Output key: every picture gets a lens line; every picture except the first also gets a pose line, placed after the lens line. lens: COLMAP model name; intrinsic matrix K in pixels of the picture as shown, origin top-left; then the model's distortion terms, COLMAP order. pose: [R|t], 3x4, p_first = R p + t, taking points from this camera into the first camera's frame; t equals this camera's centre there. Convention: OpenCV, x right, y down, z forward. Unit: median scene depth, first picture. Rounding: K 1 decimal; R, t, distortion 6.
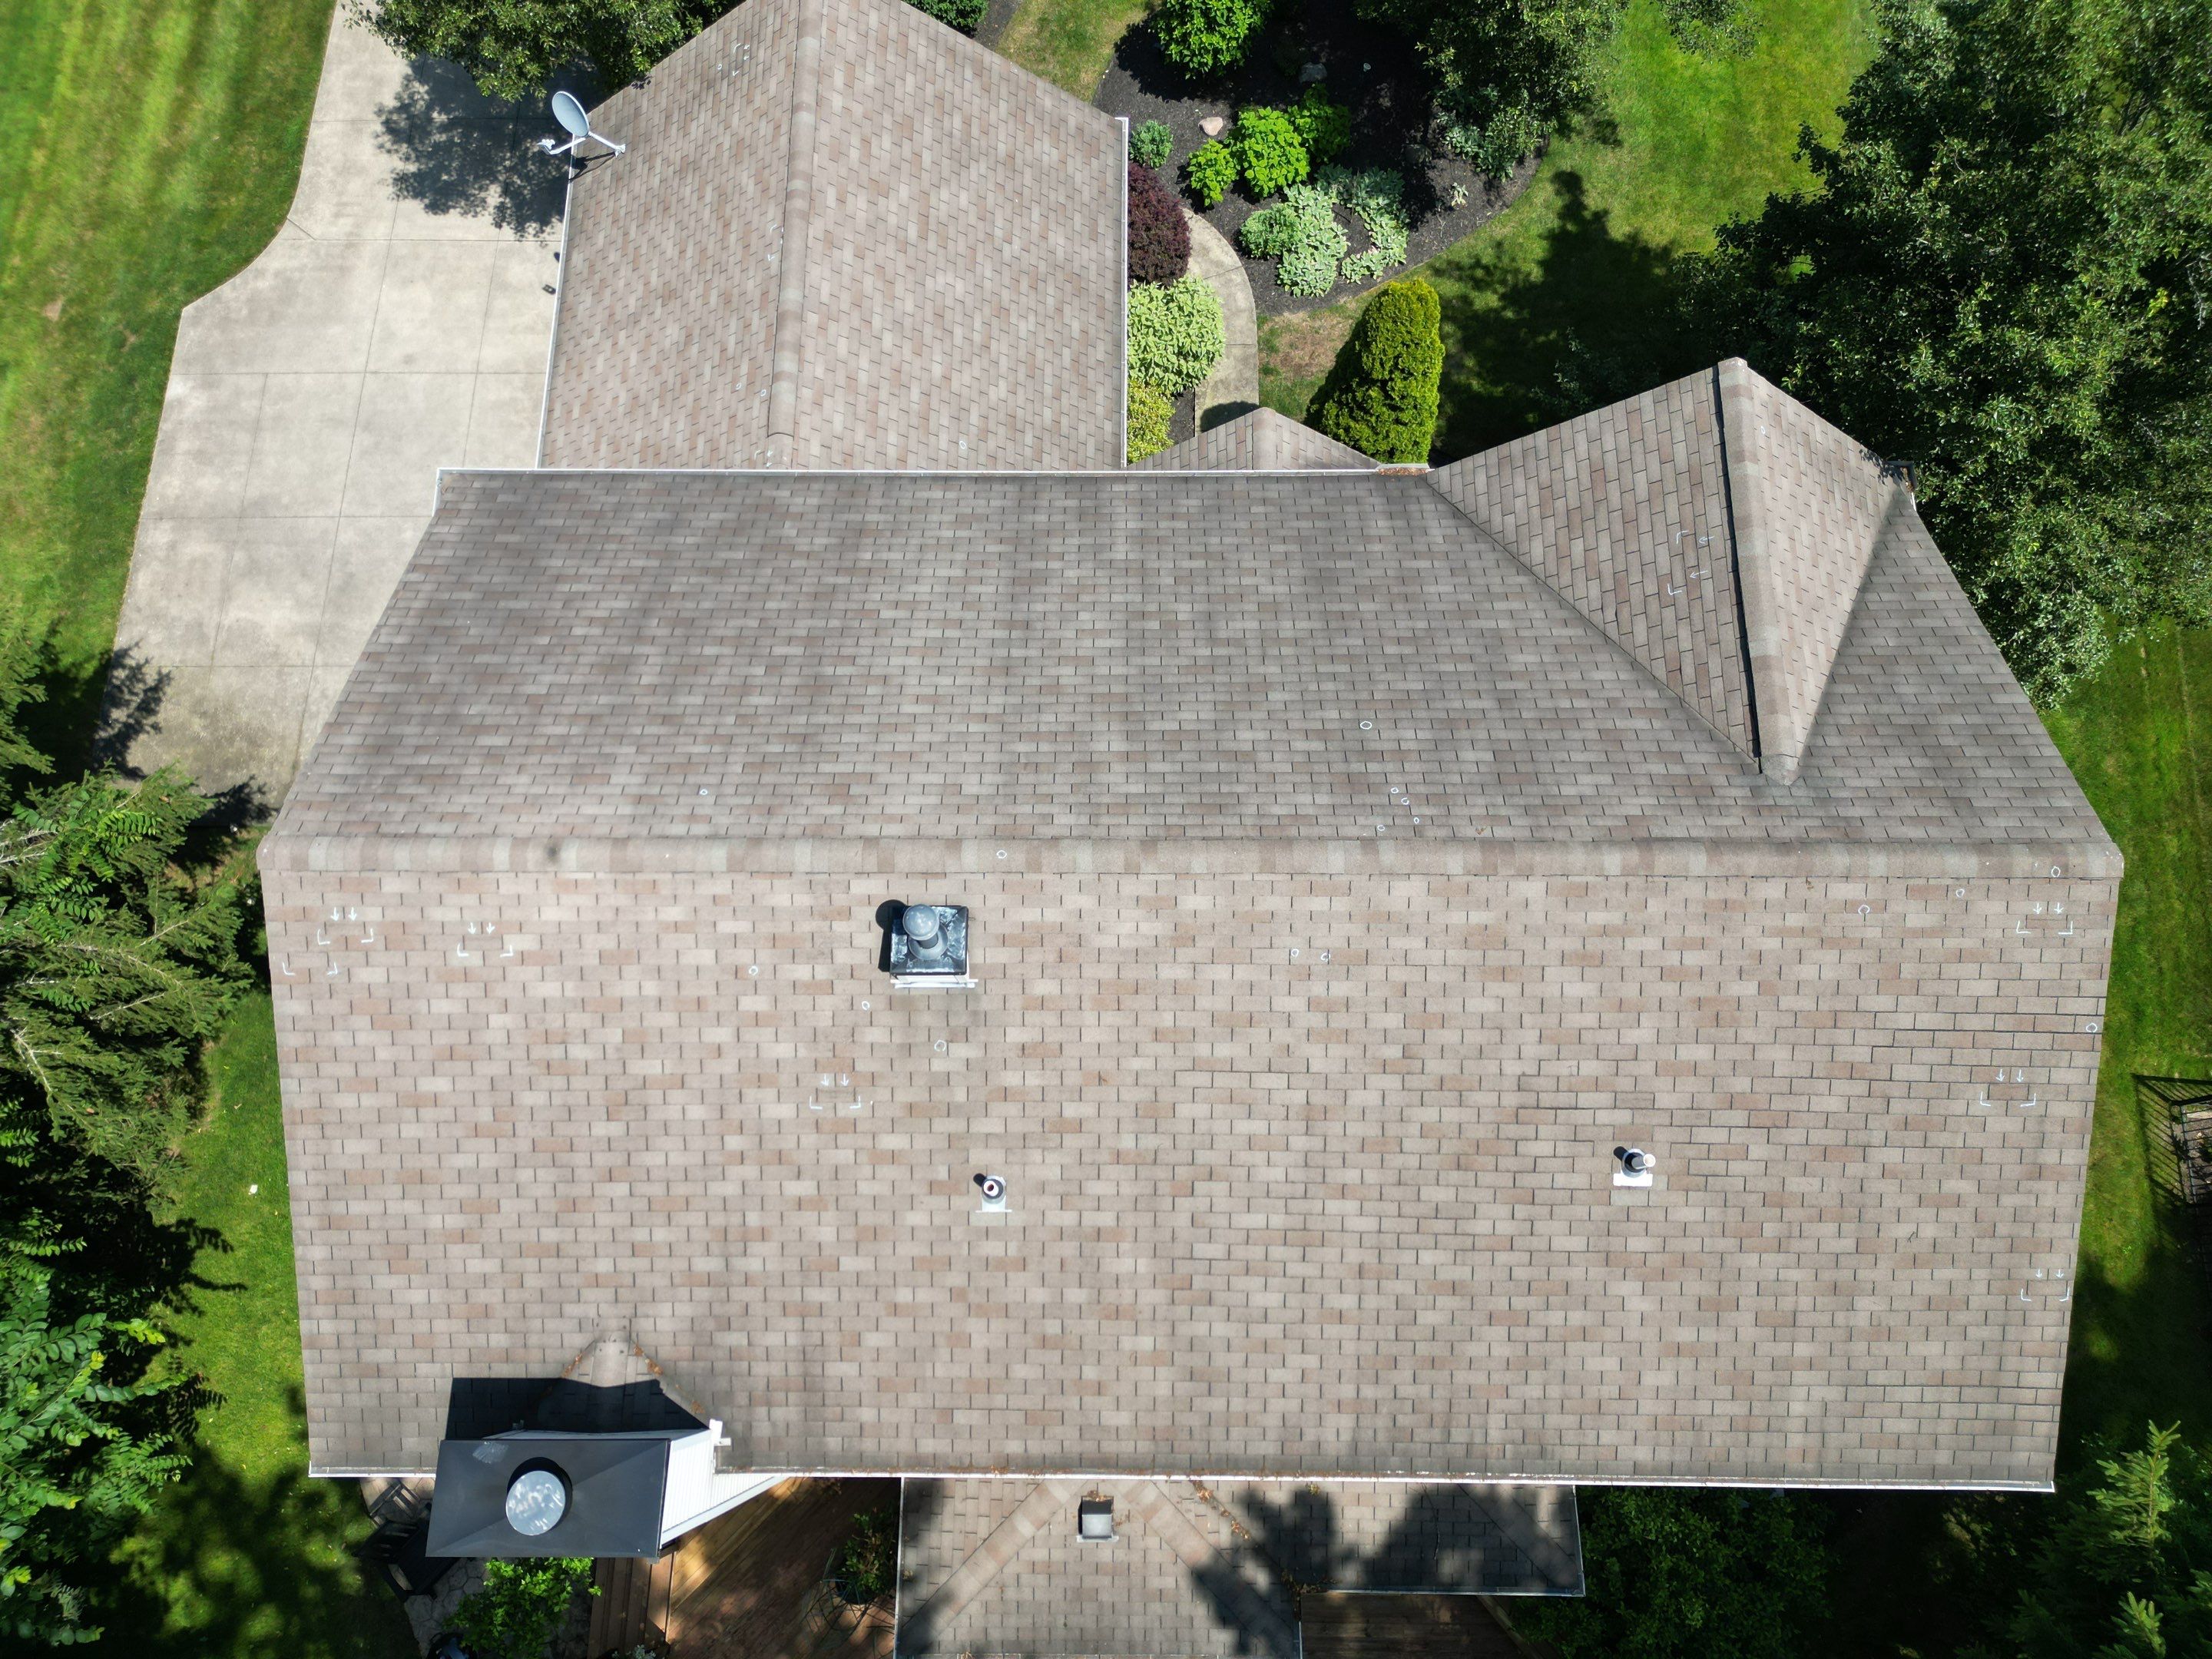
lens RADIAL K [[1568.1, 0, 1108.3], [0, 1568.1, 826.9], [0, 0, 1]] dist [0.082412, -0.077332]
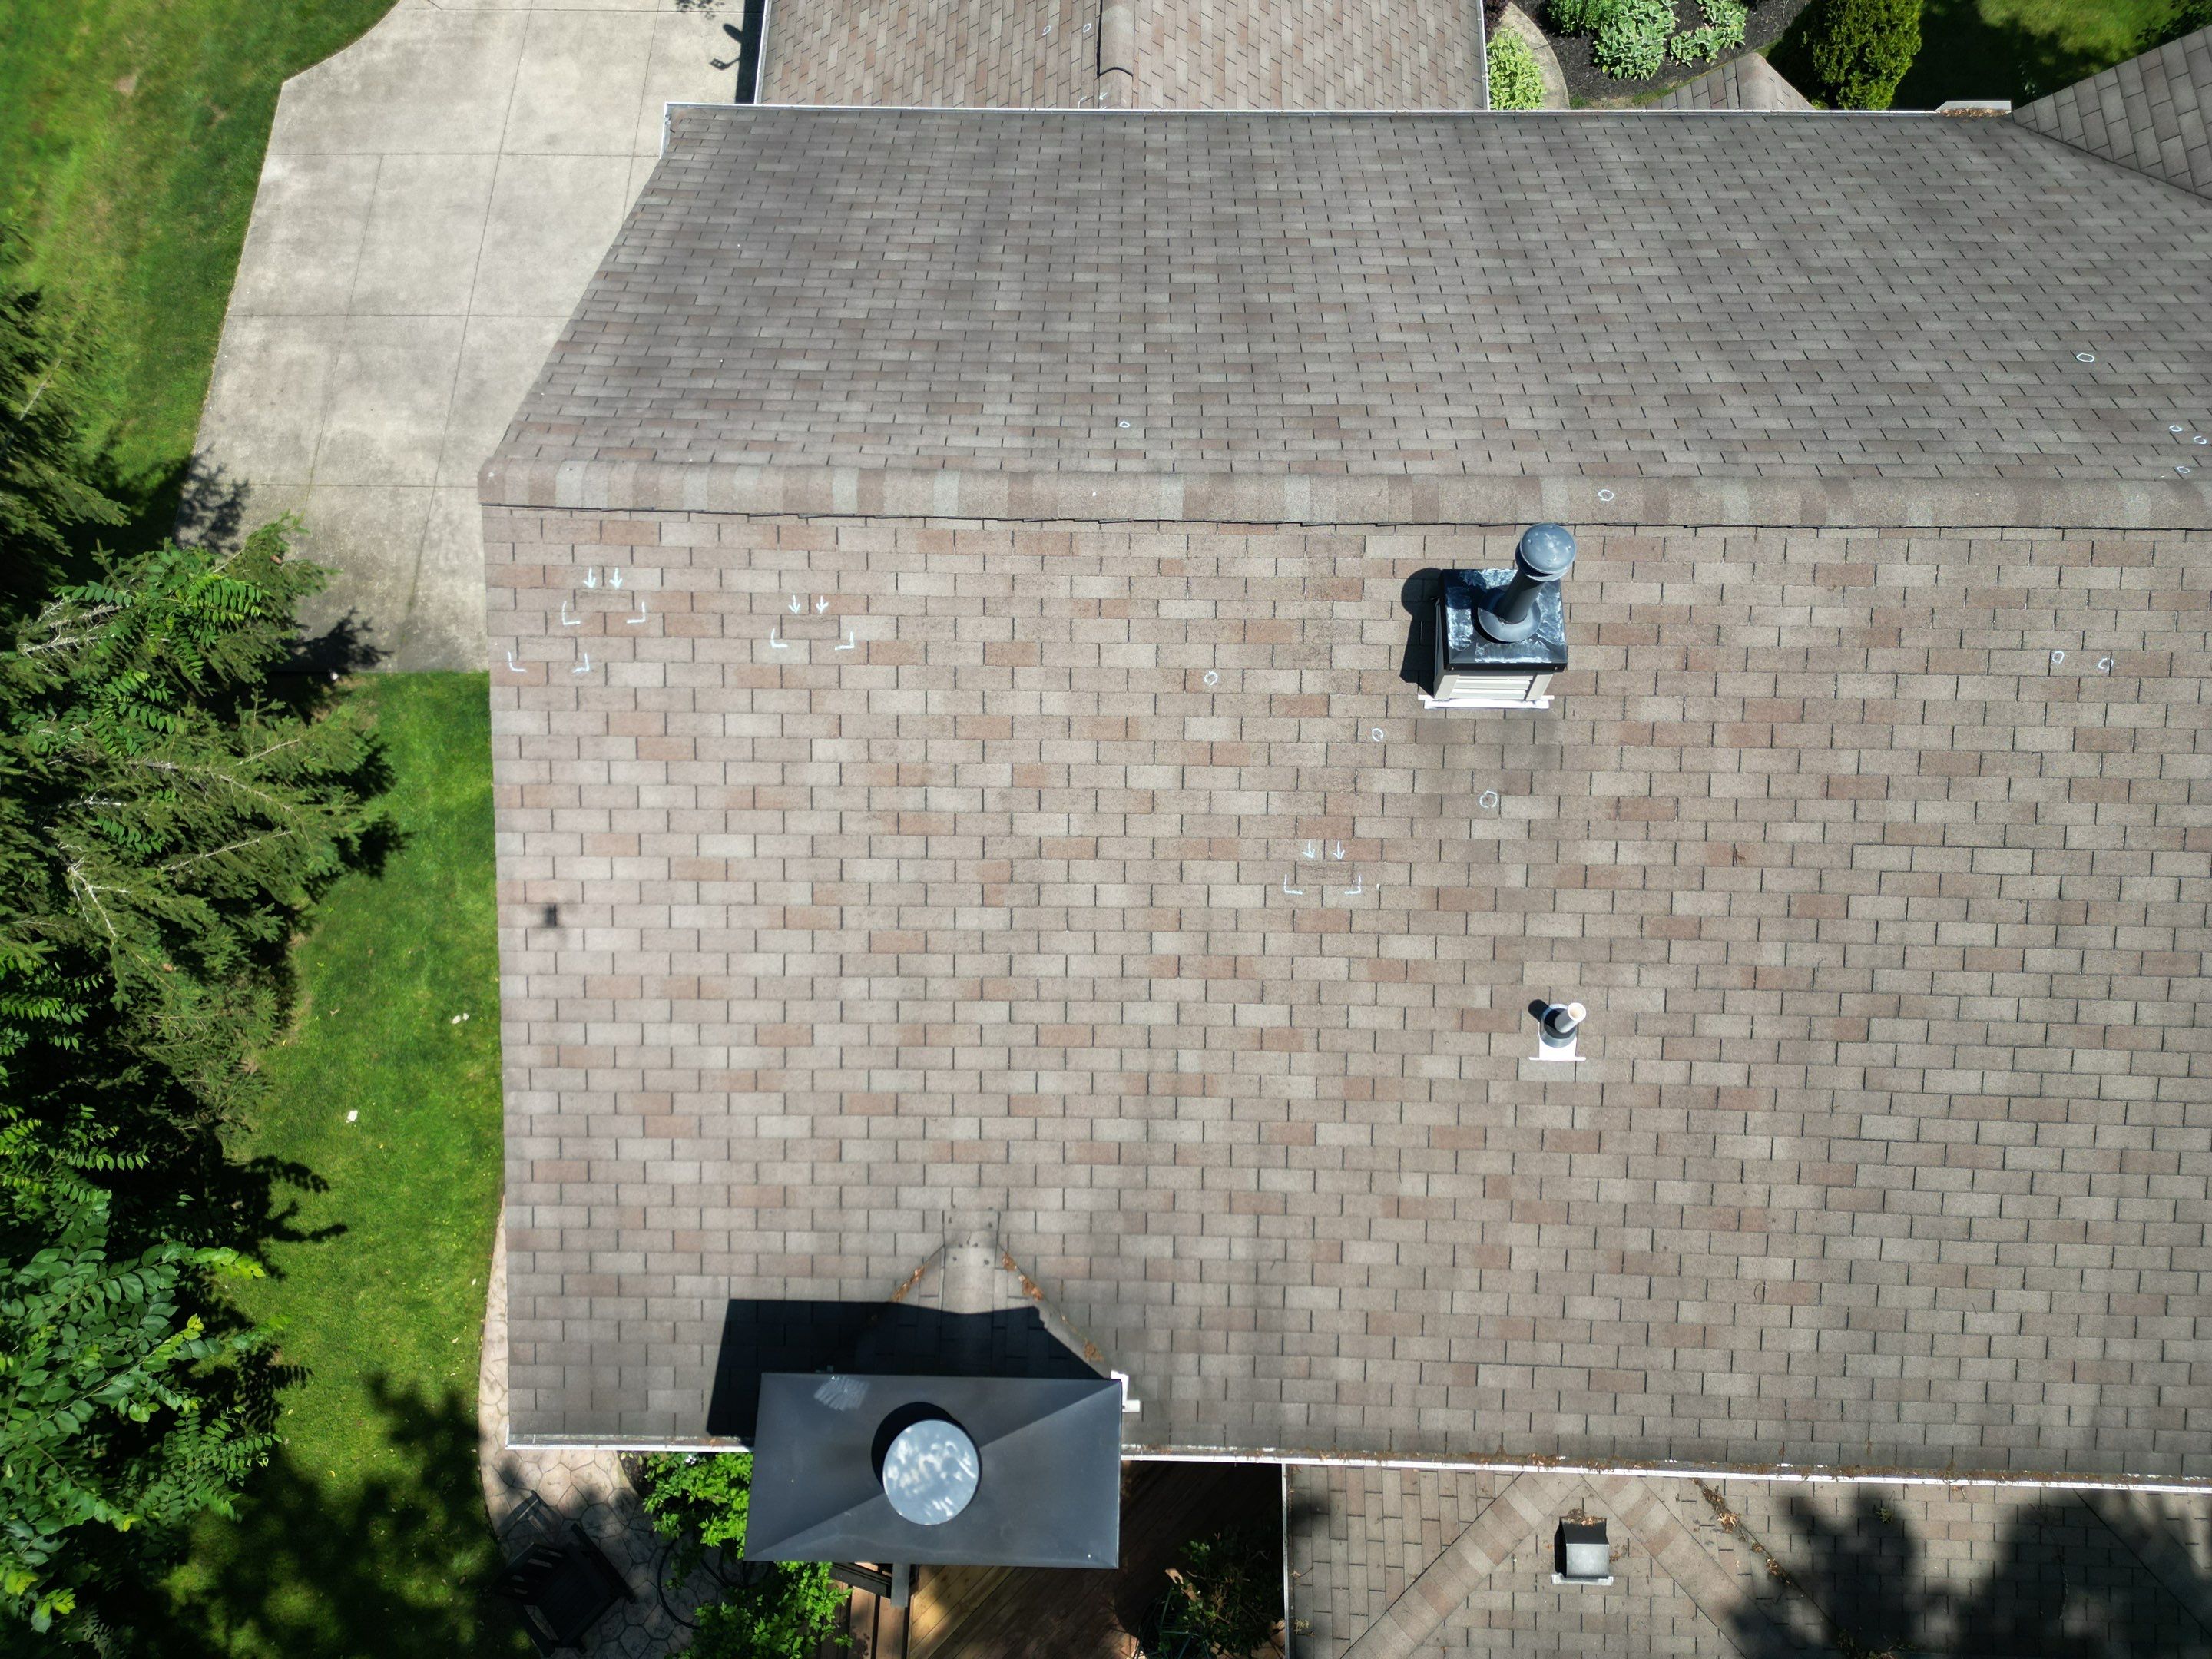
lens RADIAL K [[1568.1, 0, 1112.1], [0, 1568.1, 823.8], [0, 0, 1]] dist [0.082412, -0.077332]
pose [[0.999893, 0.014638, -0.000583, -0.250952], [-0.014650, 0.998957, -0.043248, 0.171534], [-0.000050, 0.043251, 0.999064, 0.325681]]
